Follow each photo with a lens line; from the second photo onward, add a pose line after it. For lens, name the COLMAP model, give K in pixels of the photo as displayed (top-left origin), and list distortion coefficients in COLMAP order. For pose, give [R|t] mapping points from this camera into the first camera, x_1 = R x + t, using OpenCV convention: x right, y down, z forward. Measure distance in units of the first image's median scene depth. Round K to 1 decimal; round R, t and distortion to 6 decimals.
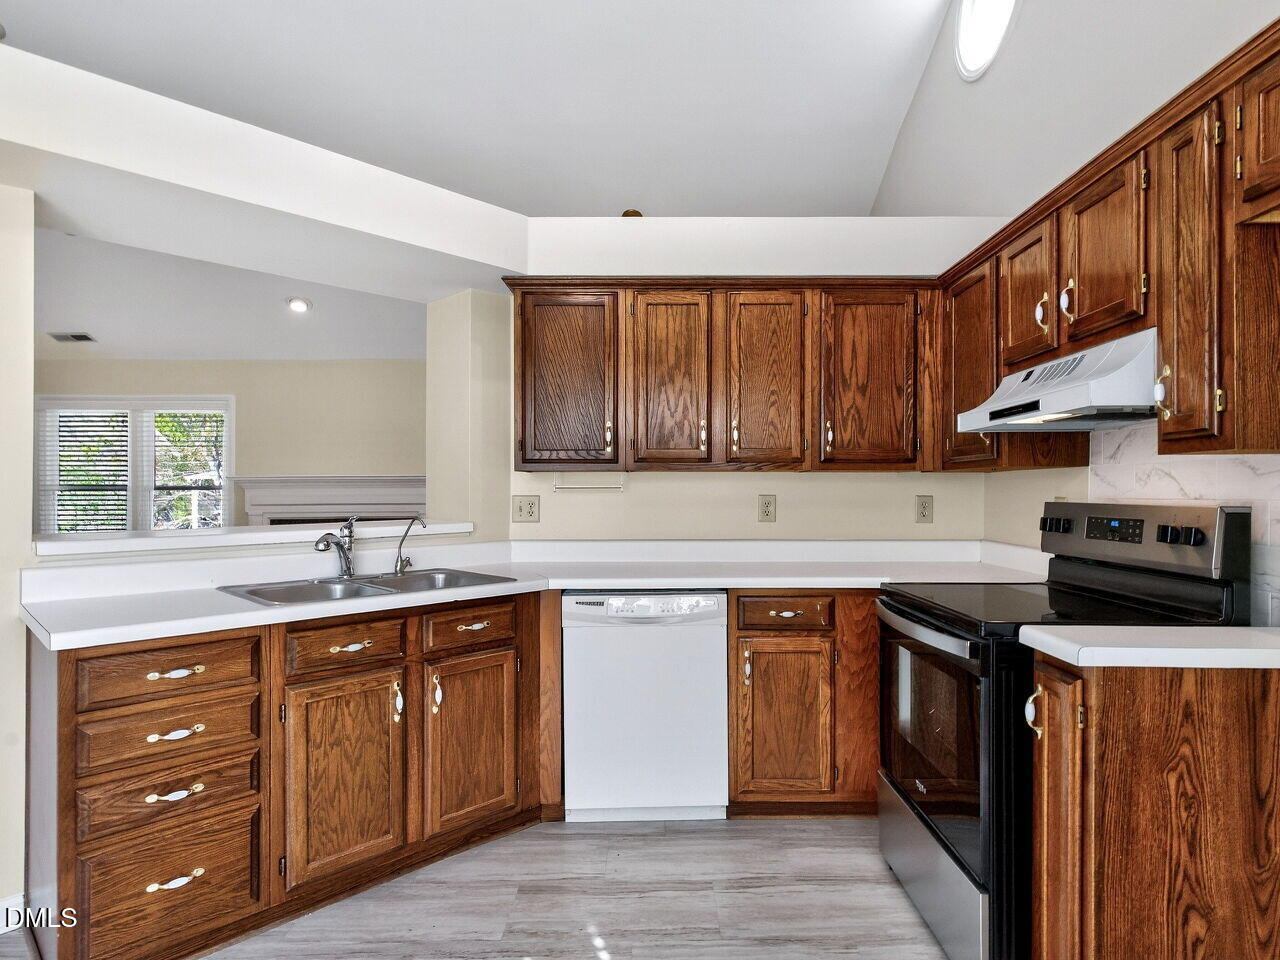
lens RADIAL K [[734.6, 0, 640.0], [0, 734.6, 480.0], [0, 0, 1]] dist [0.007669, 0.001156]
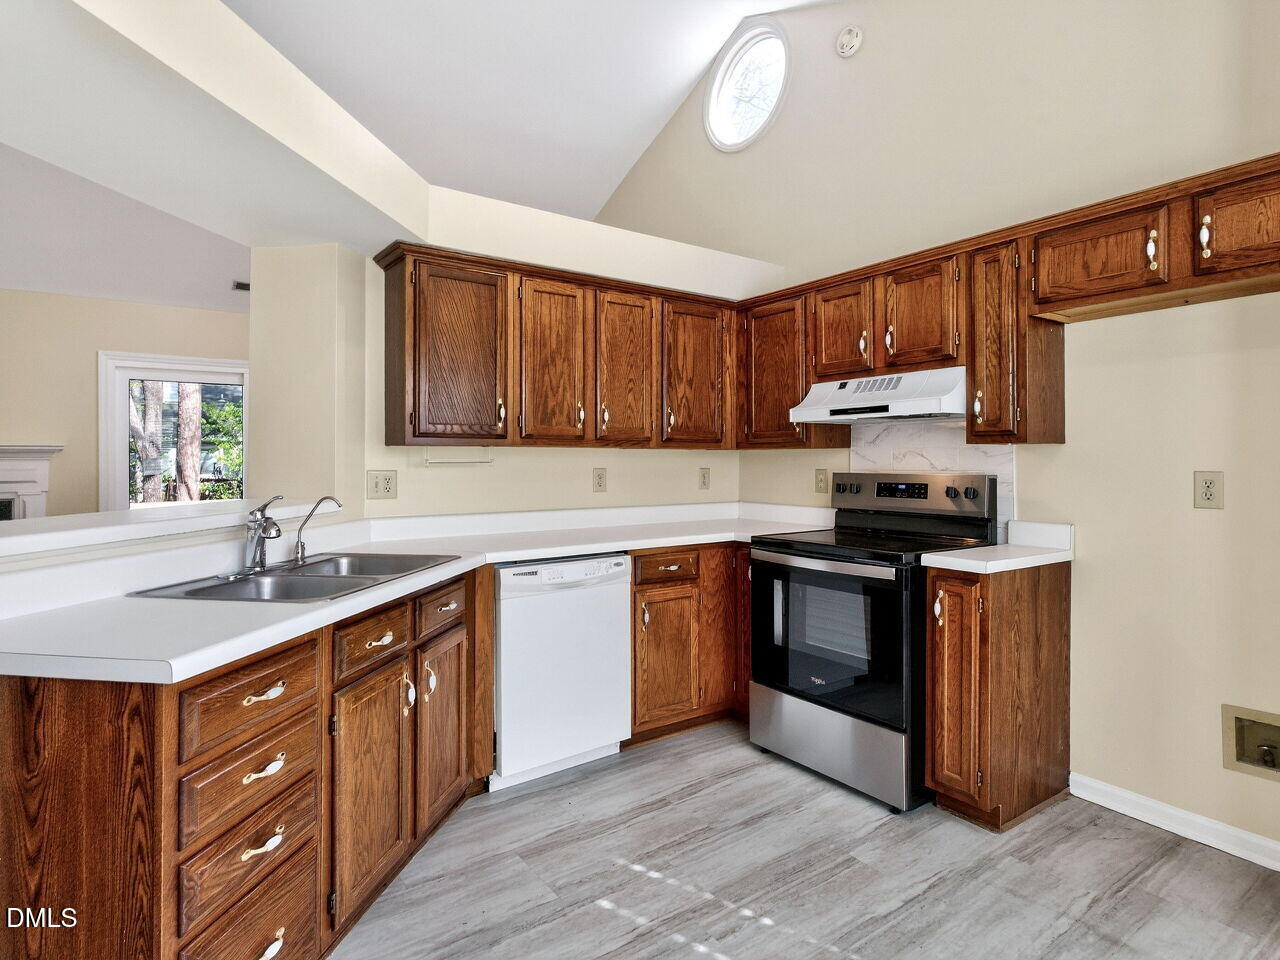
lens RADIAL K [[711.5, 0, 625.1], [0, 711.5, 450.0], [0, 0, 1]] dist [0.008244, 0.000026]
pose [[0.817556, 0.009508, 0.575770, -0.536900], [-0.008296, 0.999954, -0.004733, -0.004304], [-0.575789, -0.000907, 0.817598, 0.091885]]
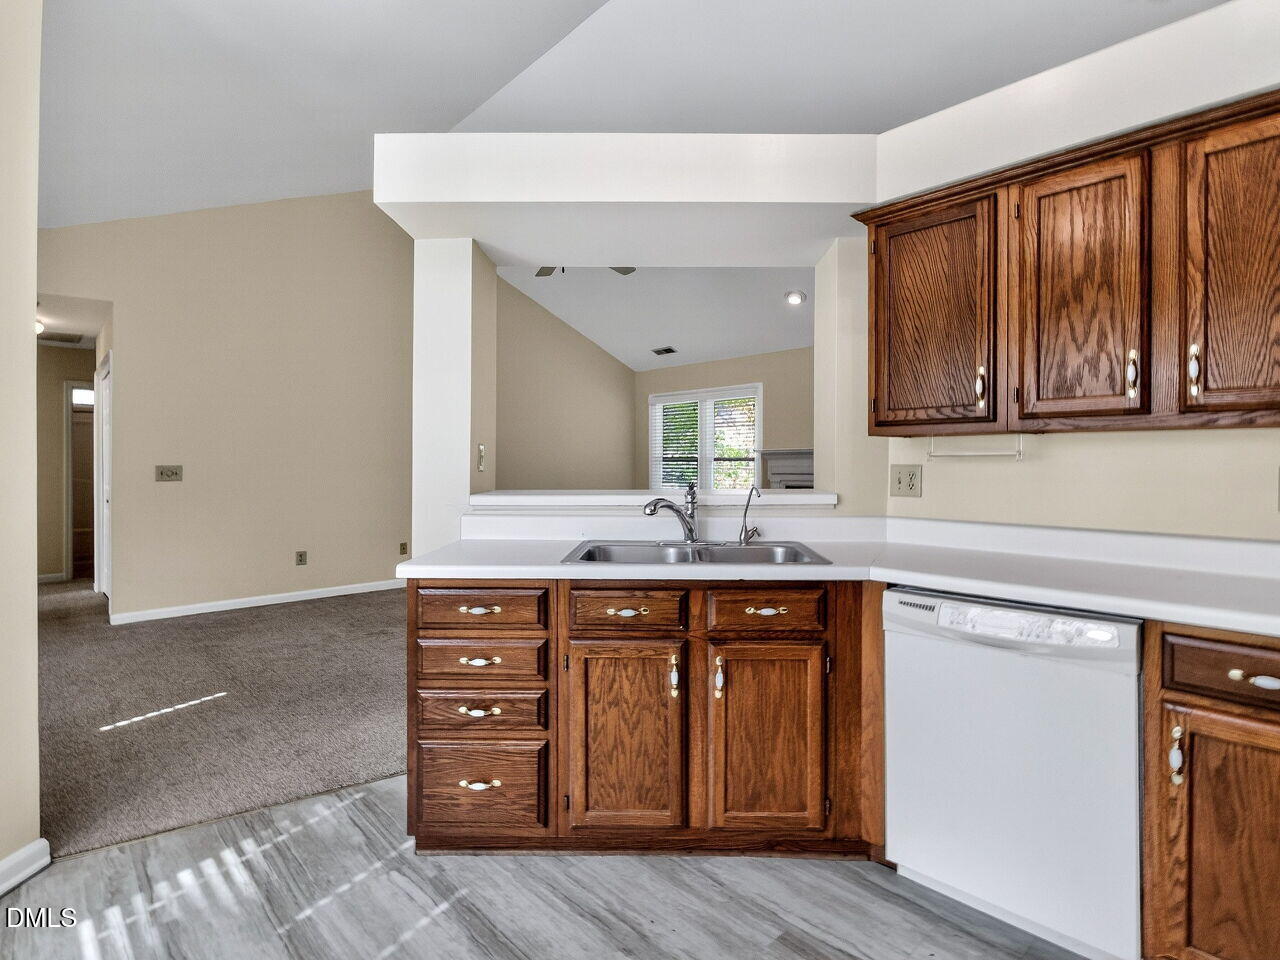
lens RADIAL K [[647.8, 0, 662.1], [0, 647.8, 455.9], [0, 0, 1]] dist [-0.004800, -0.000637]
pose [[0.701450, -0.003509, -0.712710, 0.226942], [0.005202, 0.999986, 0.000196, 0.010590], [0.712699, -0.003845, 0.701459, 0.338434]]
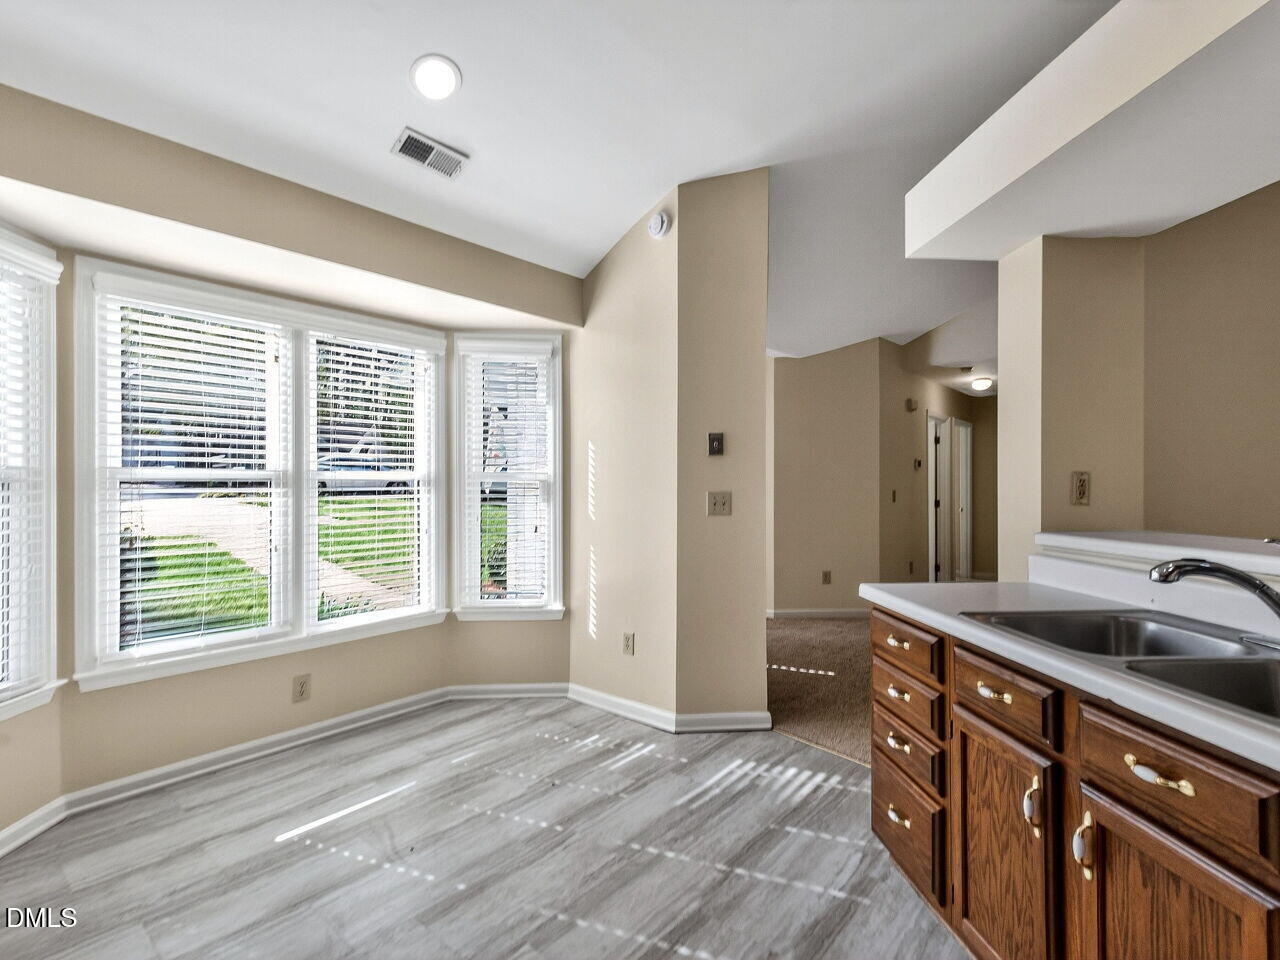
lens RADIAL K [[621.9, 0, 640.0], [0, 621.9, 480.0], [0, 0, 1]] dist [0.026597, -0.000208]
pose [[-0.640502, -0.003866, -0.767947, 0.298496], [0.009315, 0.999875, -0.012803, 0.005665], [0.767900, -0.015354, -0.640385, 0.942256]]
